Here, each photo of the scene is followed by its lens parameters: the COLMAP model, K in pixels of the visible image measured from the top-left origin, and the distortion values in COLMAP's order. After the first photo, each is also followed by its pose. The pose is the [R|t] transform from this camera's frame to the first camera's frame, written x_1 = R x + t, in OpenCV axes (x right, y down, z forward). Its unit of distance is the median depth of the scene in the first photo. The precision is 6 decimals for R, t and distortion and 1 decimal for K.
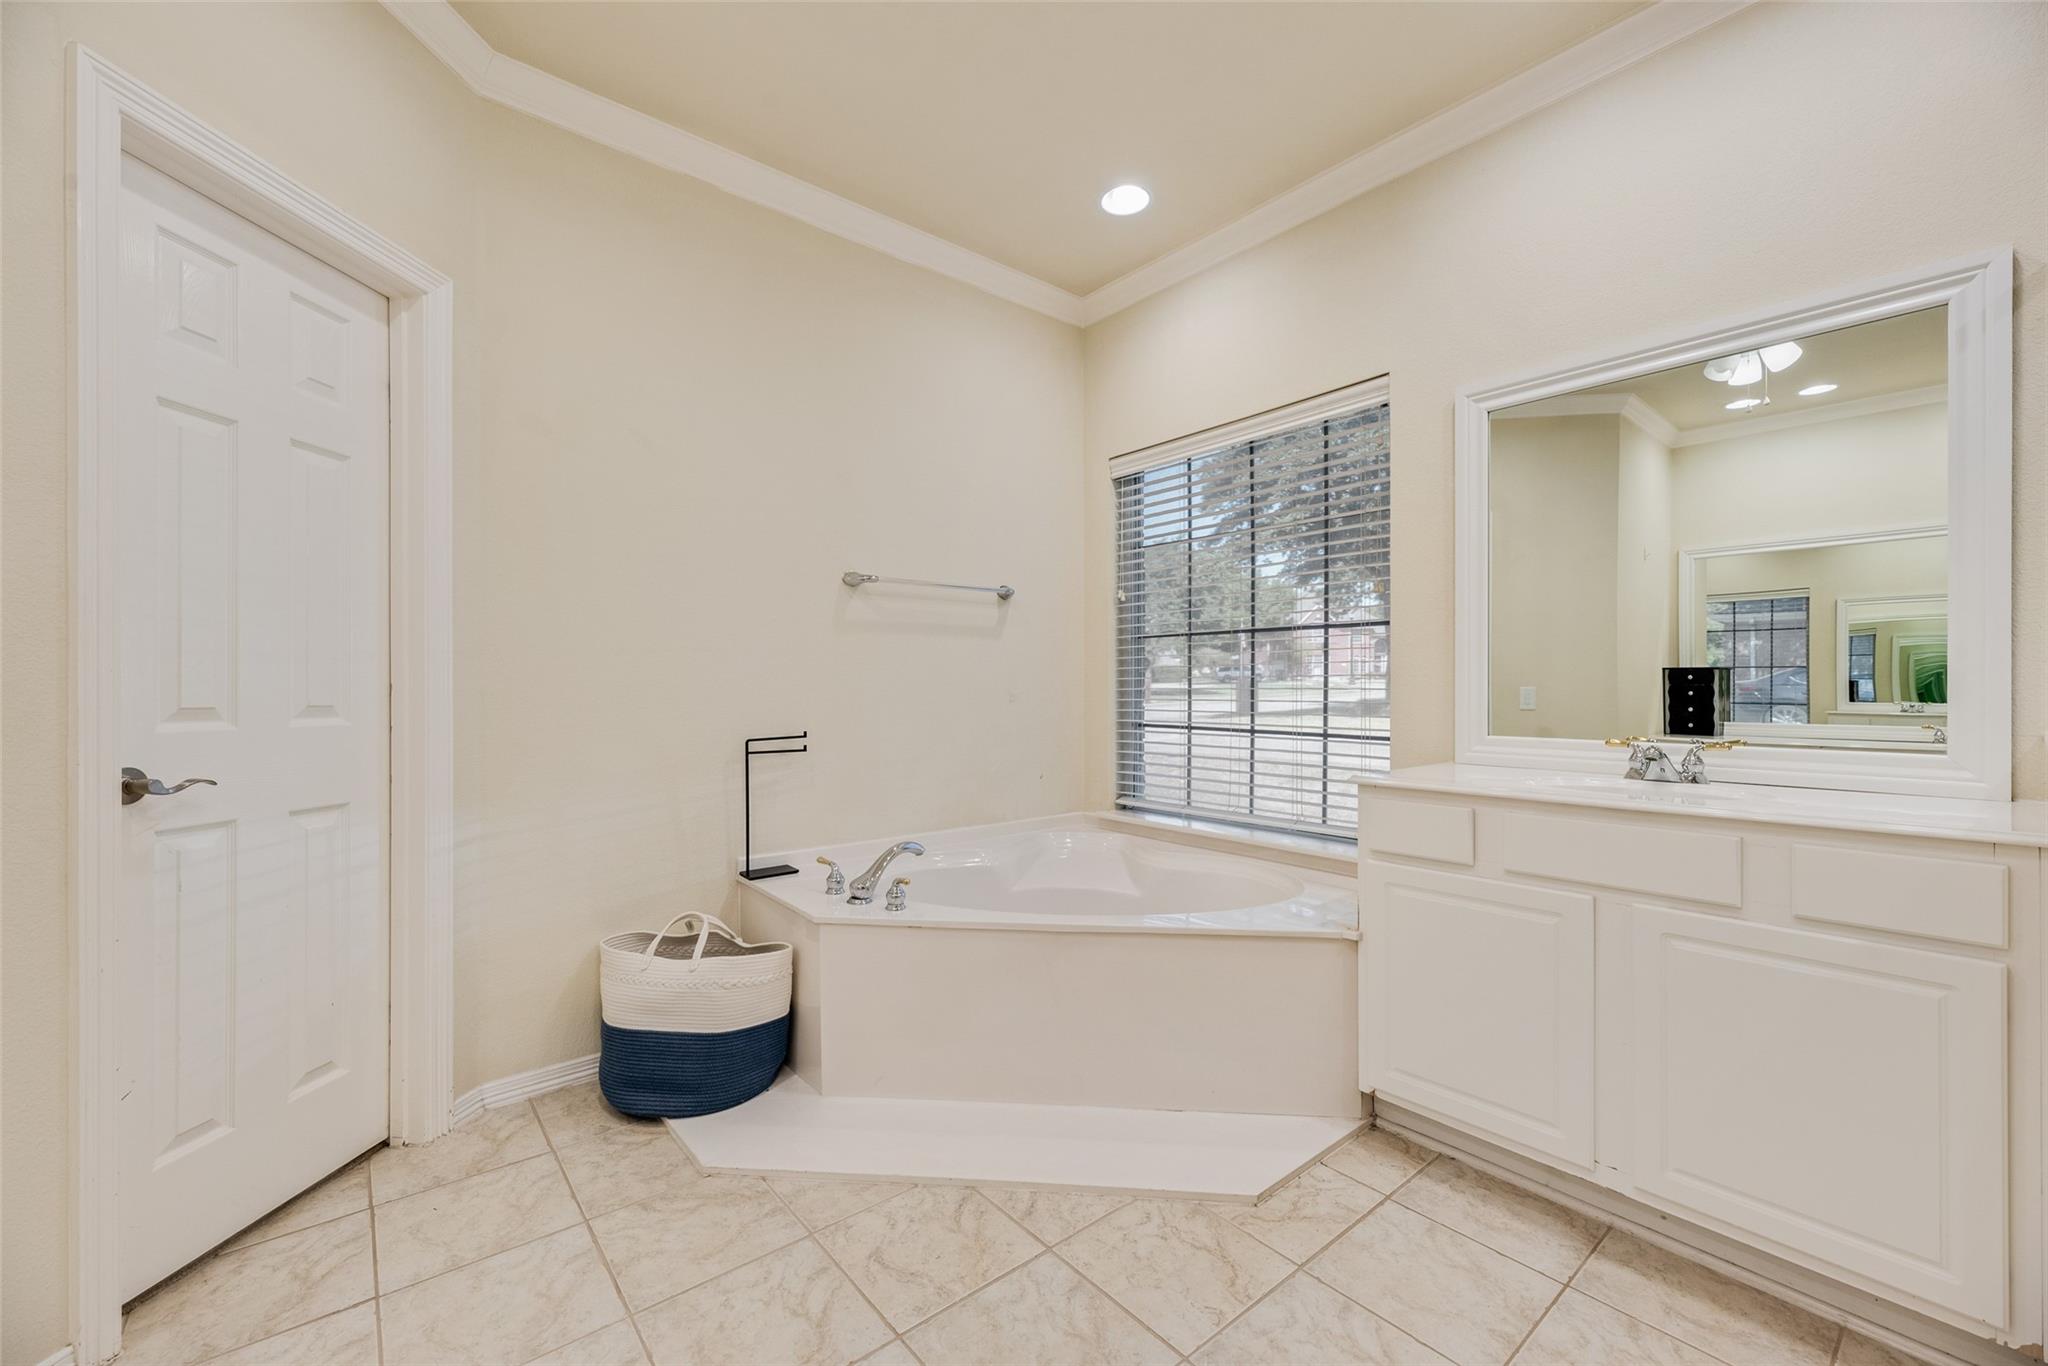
lens RADIAL K [[837.2, 0, 1025.0], [0, 837.2, 685.9], [0, 0, 1]] dist [-0.003398, 0.001218]
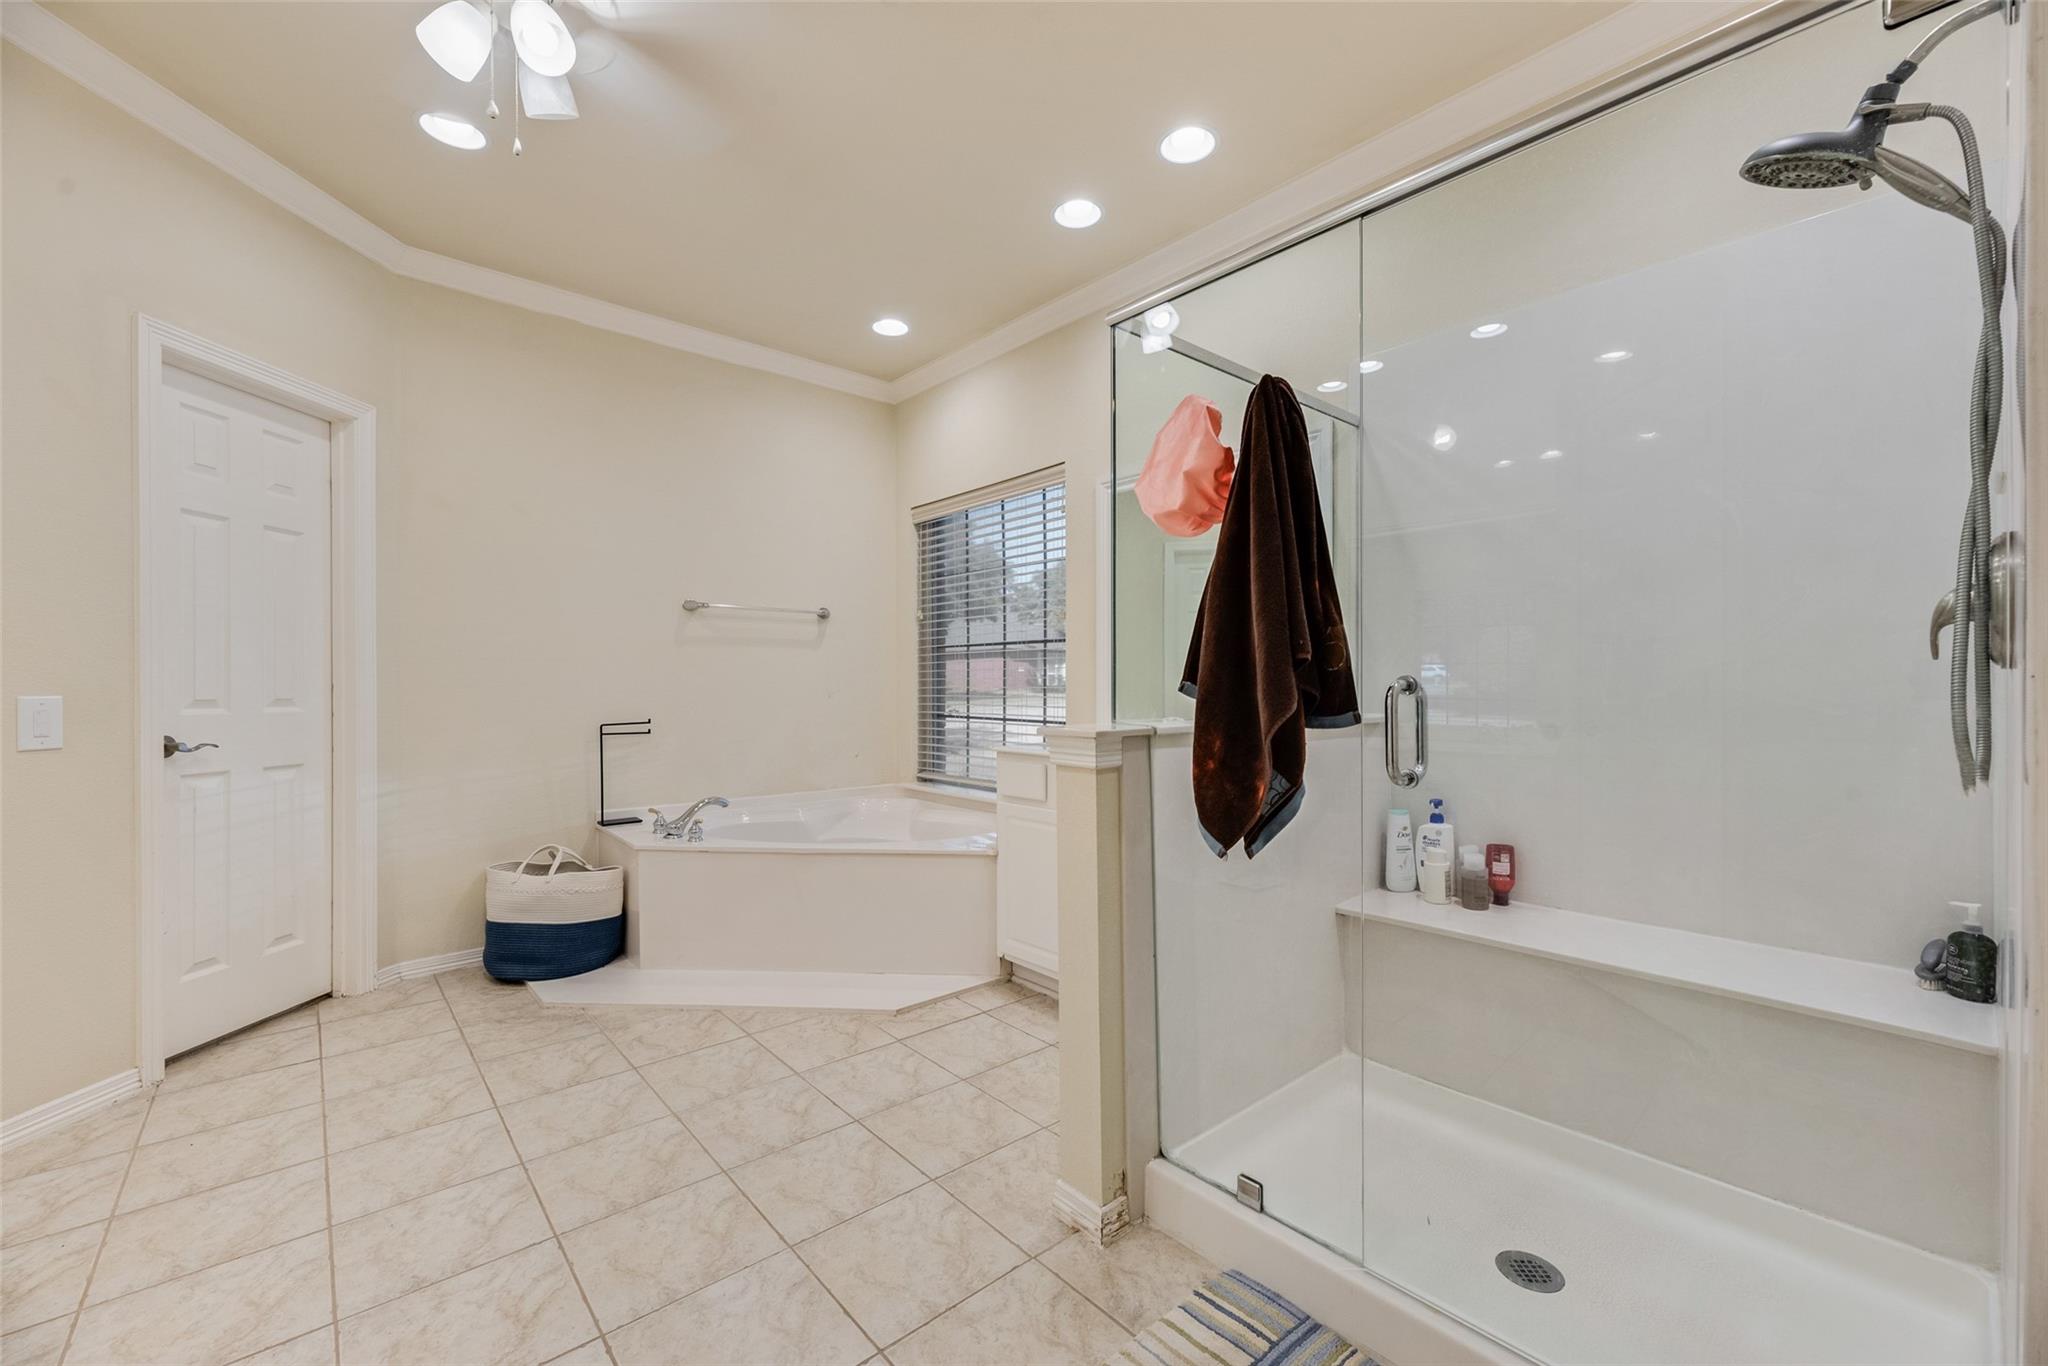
lens RADIAL K [[837.2, 0, 1028.2], [0, 837.2, 685.9], [0, 0, 1]] dist [-0.003398, 0.001218]
pose [[0.999448, -0.000395, 0.033219, 0.401521], [0.000338, 0.999998, 0.001742, -0.001929], [-0.033219, -0.001730, 0.999447, -0.492278]]
